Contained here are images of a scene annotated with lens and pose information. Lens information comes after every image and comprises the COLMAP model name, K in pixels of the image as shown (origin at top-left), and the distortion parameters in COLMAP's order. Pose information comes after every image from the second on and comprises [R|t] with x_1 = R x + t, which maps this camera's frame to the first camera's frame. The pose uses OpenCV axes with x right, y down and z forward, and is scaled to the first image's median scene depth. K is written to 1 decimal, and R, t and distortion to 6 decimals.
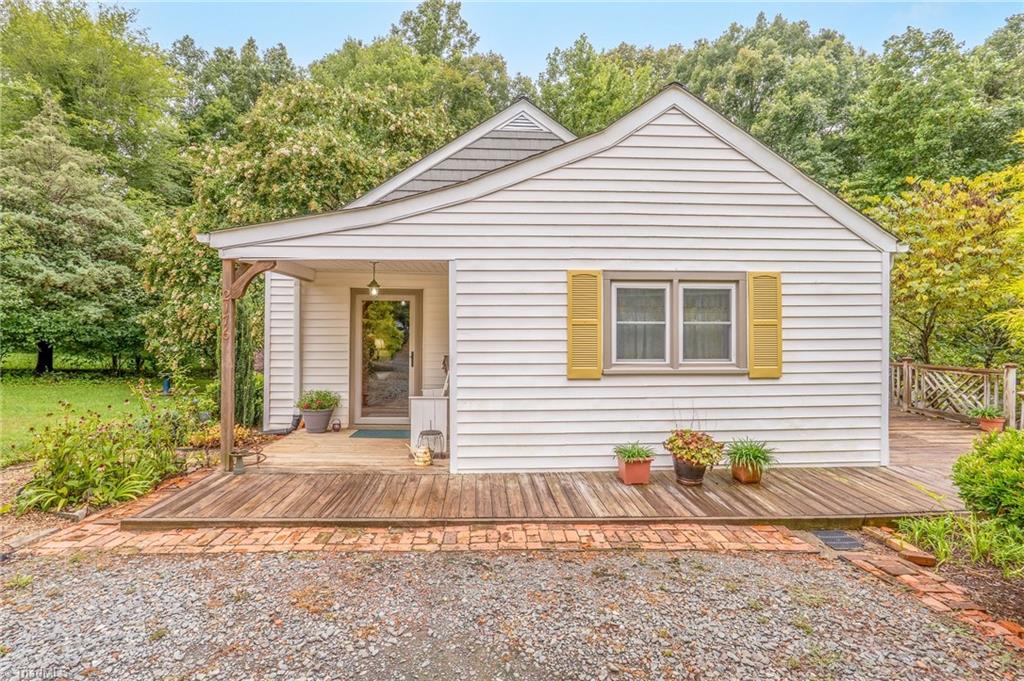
lens RADIAL K [[482.3, 0, 509.4], [0, 482.3, 334.4], [0, 0, 1]] dist [-0.001936, -0.000367]
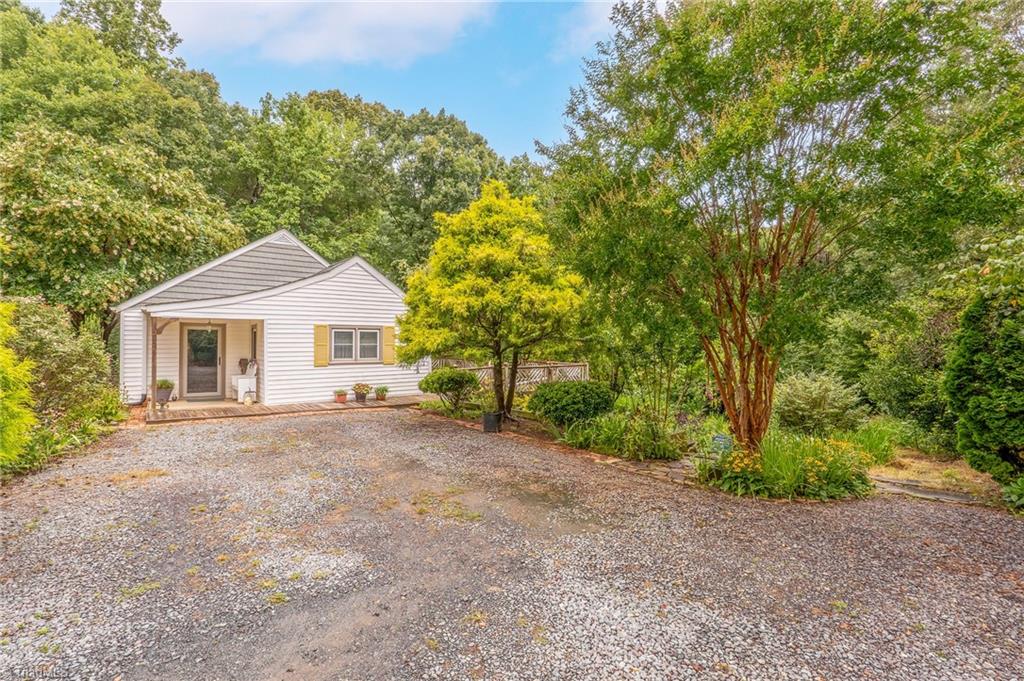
lens RADIAL K [[482.5, 0, 512.0], [0, 482.5, 340.5], [0, 0, 1]] dist [-0.008960, 0.000715]
pose [[0.827693, 0.000890, 0.561181, -0.439424], [-0.006823, 0.999941, 0.008479, -0.073511], [-0.561140, -0.010847, 0.827650, -1.678770]]
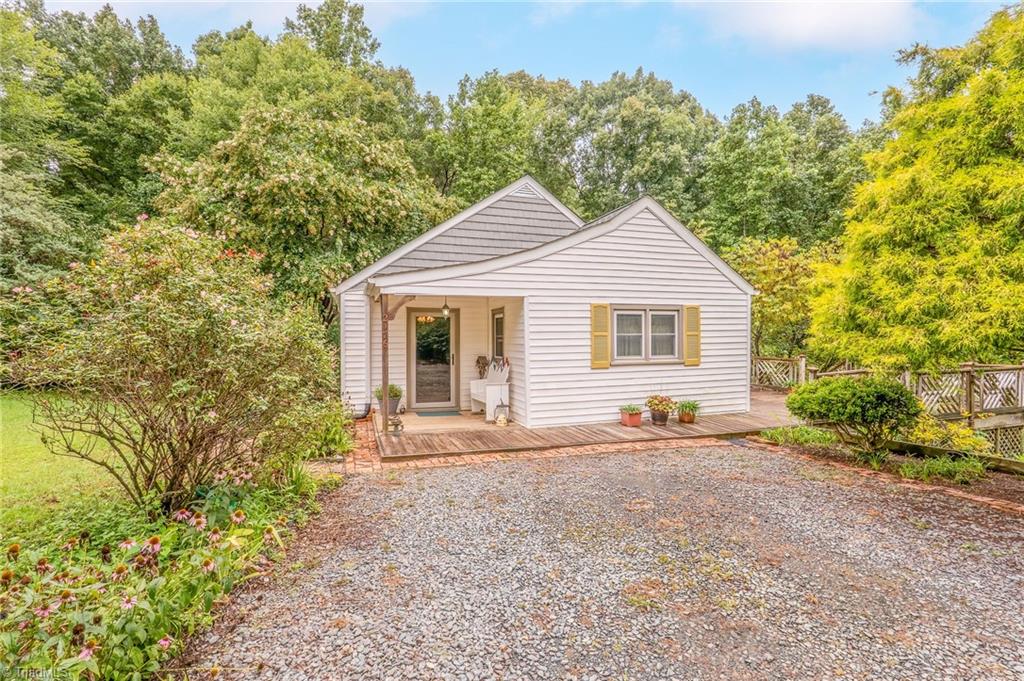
lens RADIAL K [[482.5, 0, 512.0], [0, 482.5, 340.5], [0, 0, 1]] dist [-0.008960, 0.000715]
pose [[0.964268, -0.009984, 0.264740, -0.571807], [0.006485, 0.999880, 0.014087, -0.029250], [-0.264849, -0.011867, 0.964217, -0.524629]]
